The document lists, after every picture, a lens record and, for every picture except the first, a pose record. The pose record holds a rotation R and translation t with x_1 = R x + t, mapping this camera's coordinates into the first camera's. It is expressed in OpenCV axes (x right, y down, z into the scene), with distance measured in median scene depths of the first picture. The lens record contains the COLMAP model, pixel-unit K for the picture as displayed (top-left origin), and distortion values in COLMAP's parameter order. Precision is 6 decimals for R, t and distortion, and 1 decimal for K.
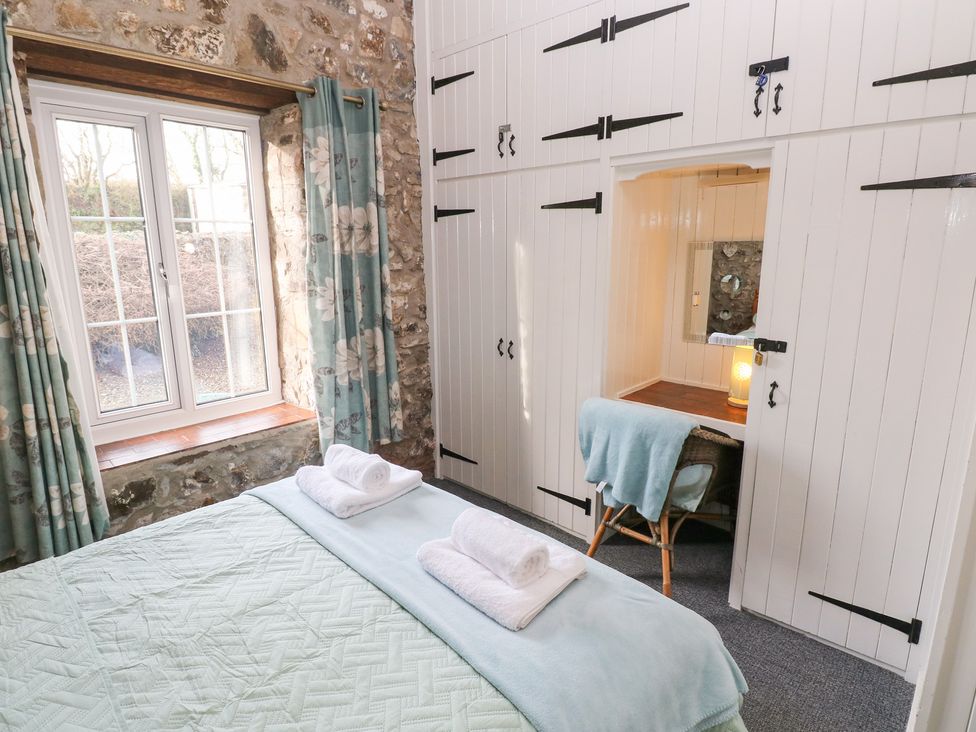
lens RADIAL K [[527.2, 0, 483.4], [0, 527.2, 355.7], [0, 0, 1]] dist [0.002182, -0.015287]
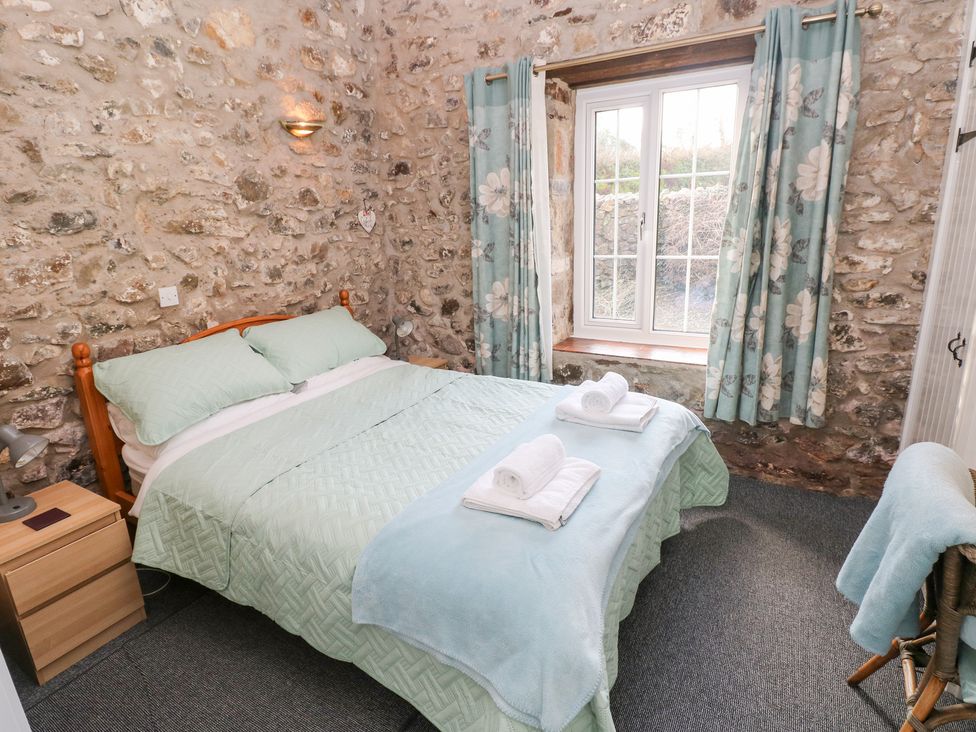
lens RADIAL K [[527.2, 0, 483.4], [0, 527.2, 355.7], [0, 0, 1]] dist [0.002182, -0.015287]
pose [[0.244106, 0.256314, -0.935262, 0.536374], [-0.157671, 0.962095, 0.222515, -0.061025], [0.956845, 0.093147, 0.275266, 0.287390]]
